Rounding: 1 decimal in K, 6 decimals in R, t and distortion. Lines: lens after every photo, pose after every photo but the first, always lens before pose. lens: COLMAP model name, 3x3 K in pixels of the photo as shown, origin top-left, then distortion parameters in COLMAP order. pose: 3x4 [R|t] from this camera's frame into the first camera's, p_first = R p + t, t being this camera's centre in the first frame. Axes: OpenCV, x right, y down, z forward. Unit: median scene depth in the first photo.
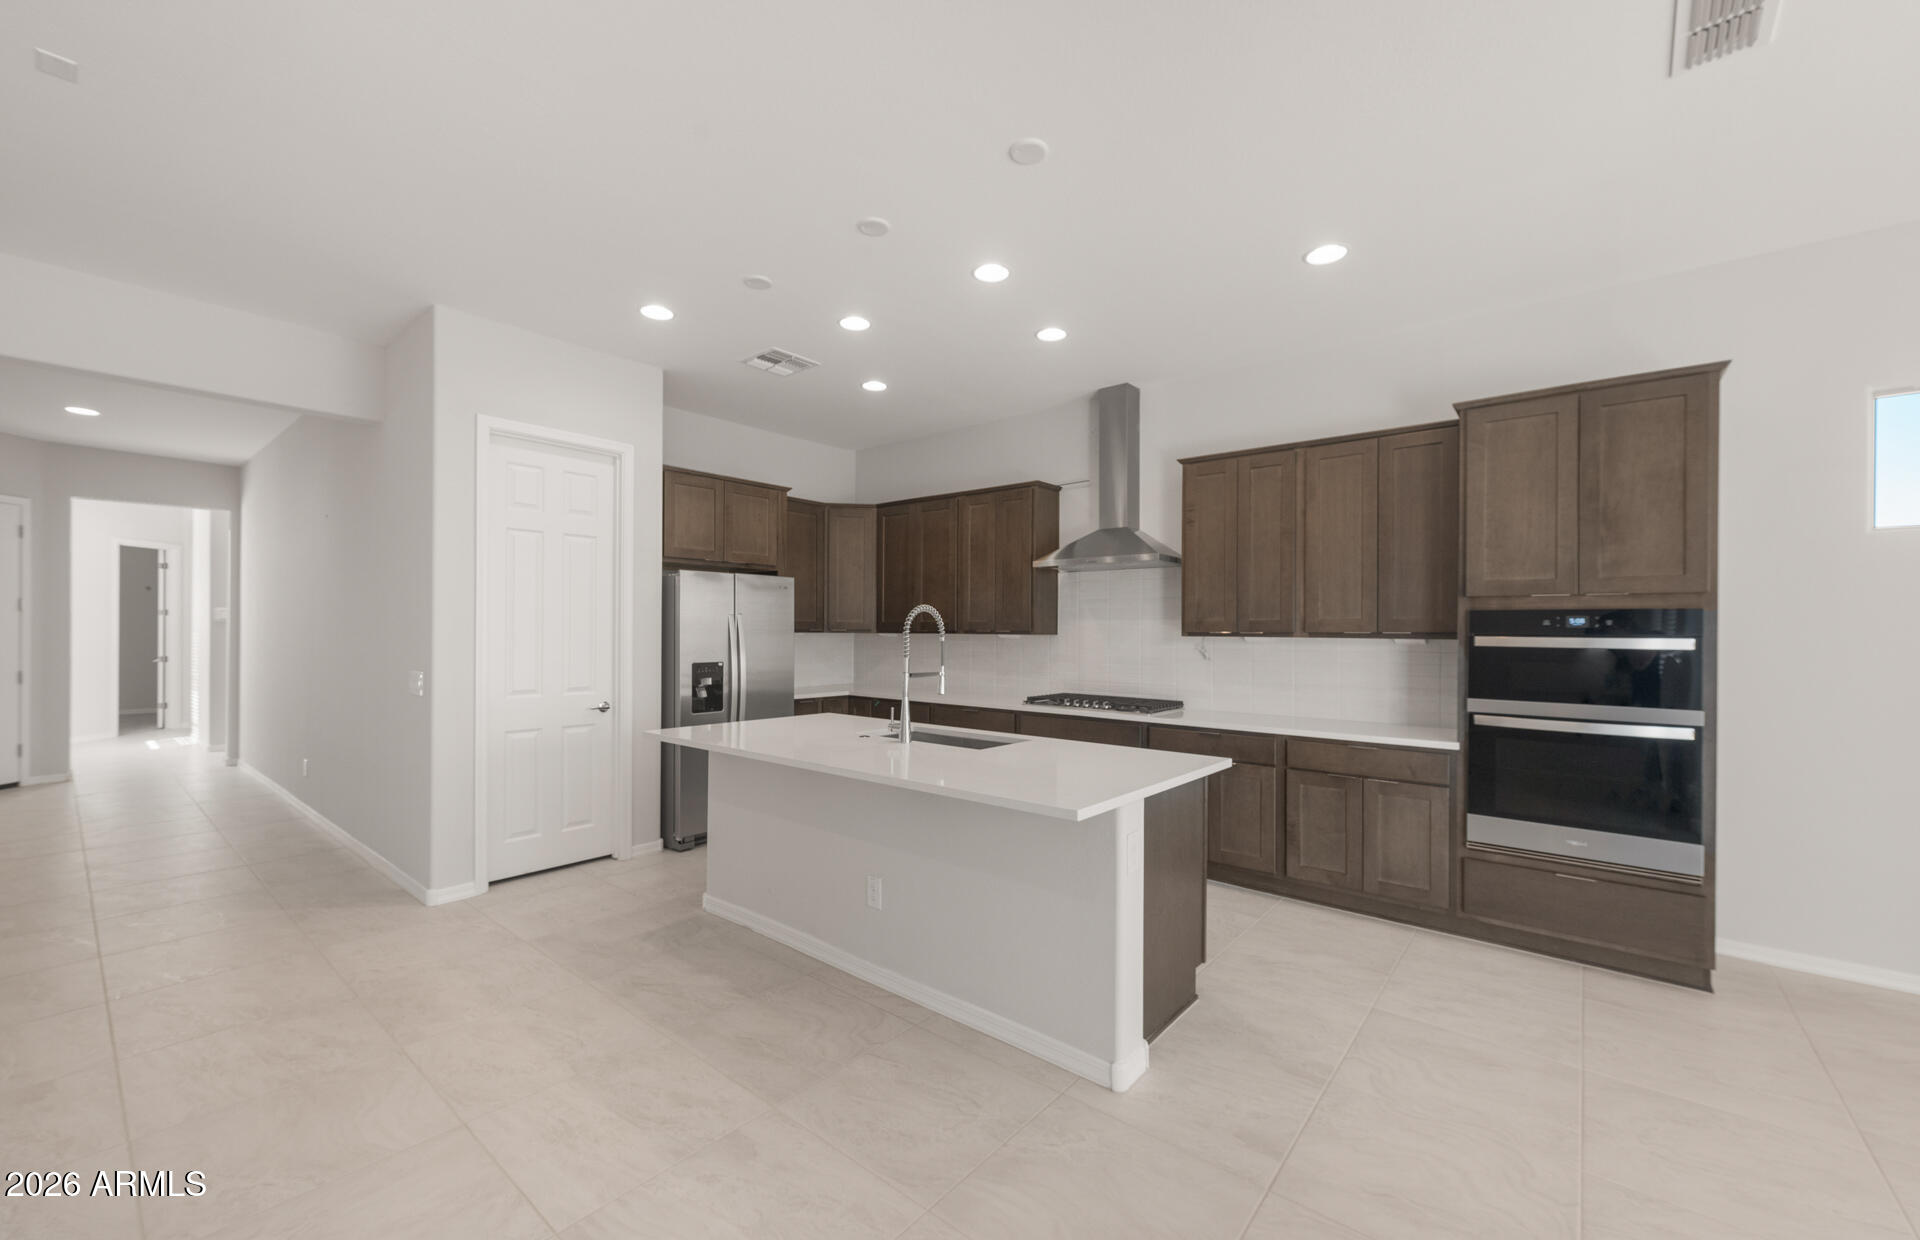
lens RADIAL K [[765.1, 0, 960.0], [0, 765.1, 620.0], [0, 0, 1]] dist [0.001229, 0.000215]
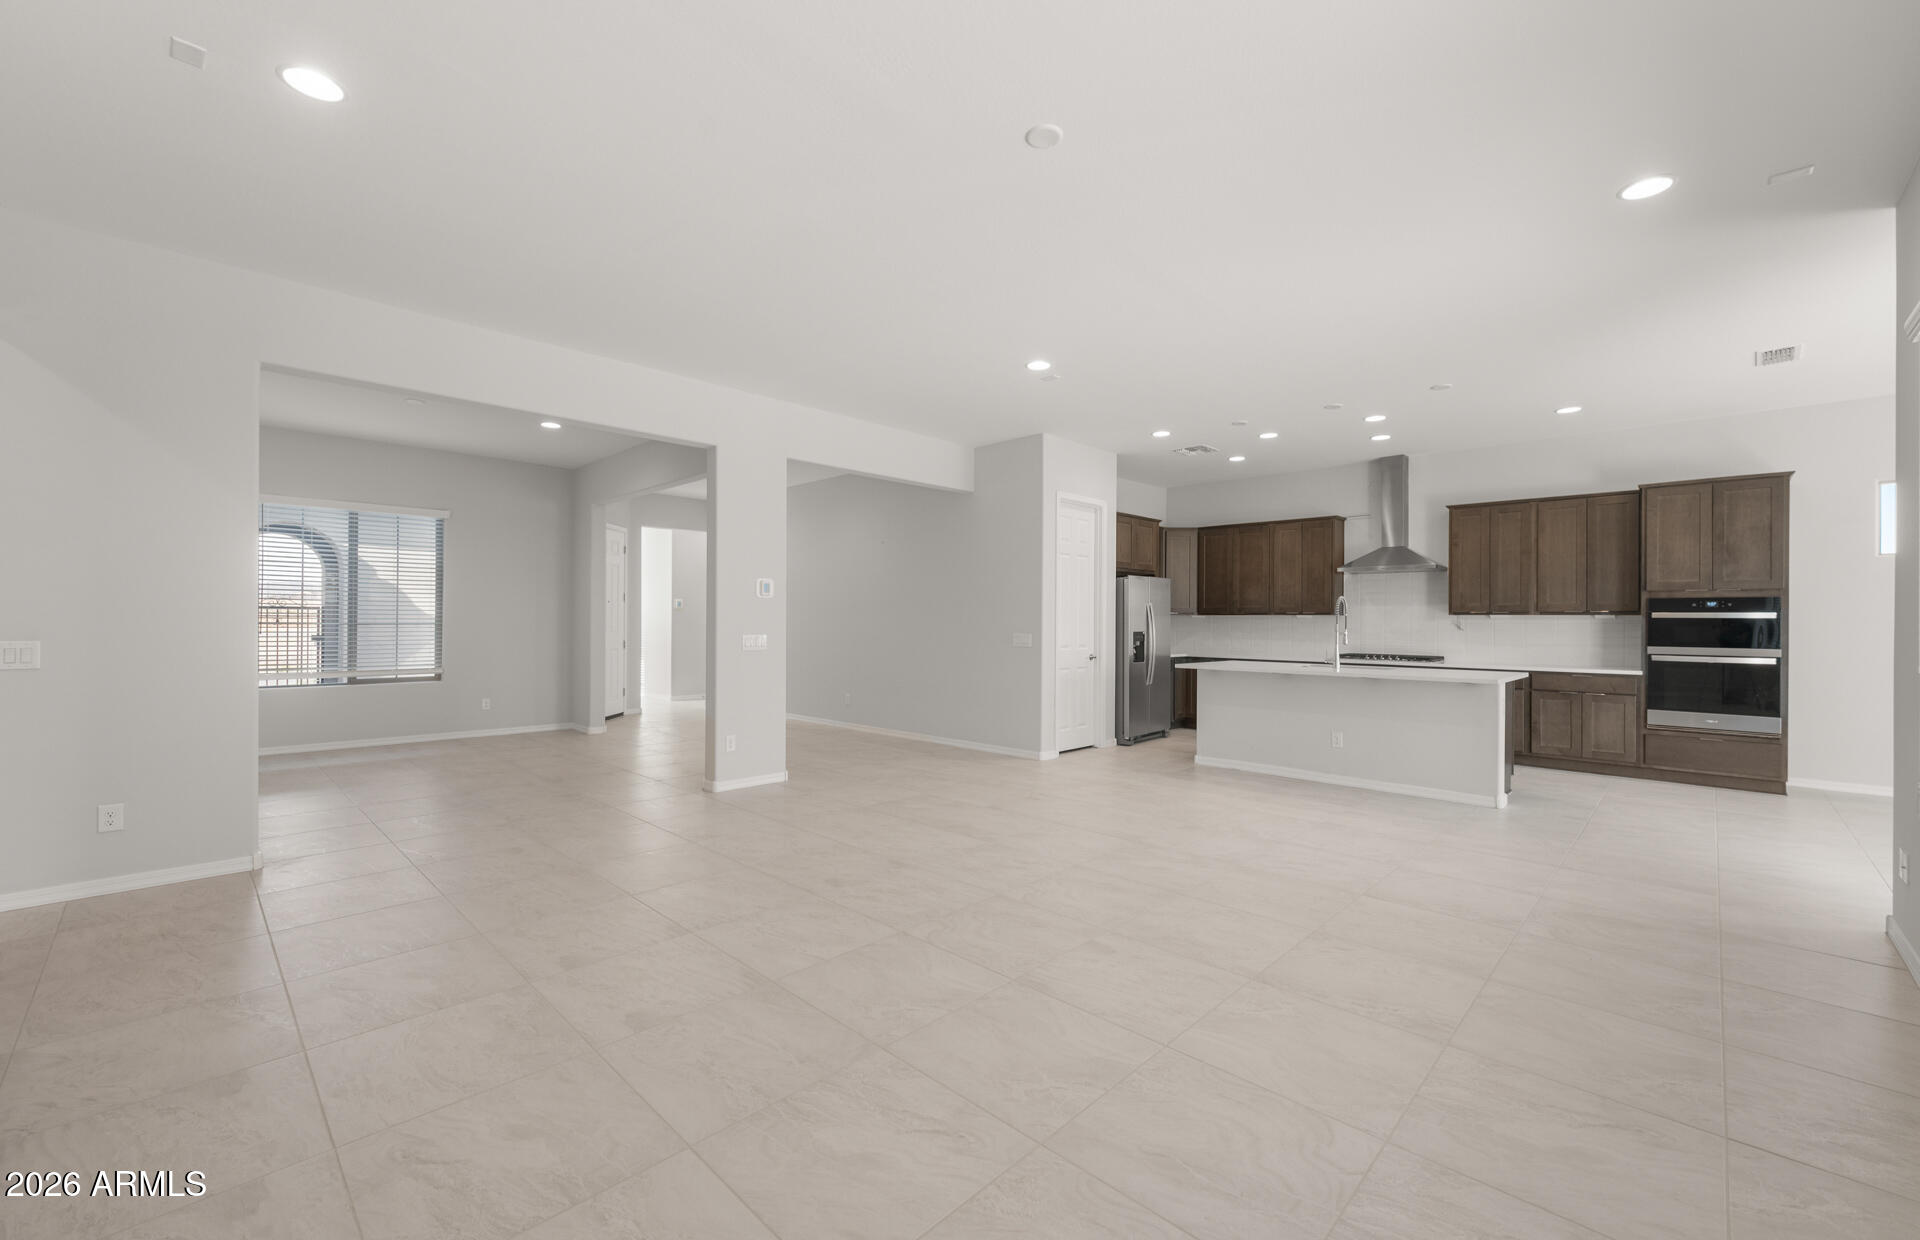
lens RADIAL K [[780.1, 0, 962.3], [0, 780.1, 610.0], [0, 0, 1]] dist [-0.001750, -0.000461]
pose [[0.996945, -0.001257, -0.078096, -0.755935], [0.001129, 0.999998, -0.001685, 0.015152], [0.078098, 0.001591, 0.996944, -0.902082]]
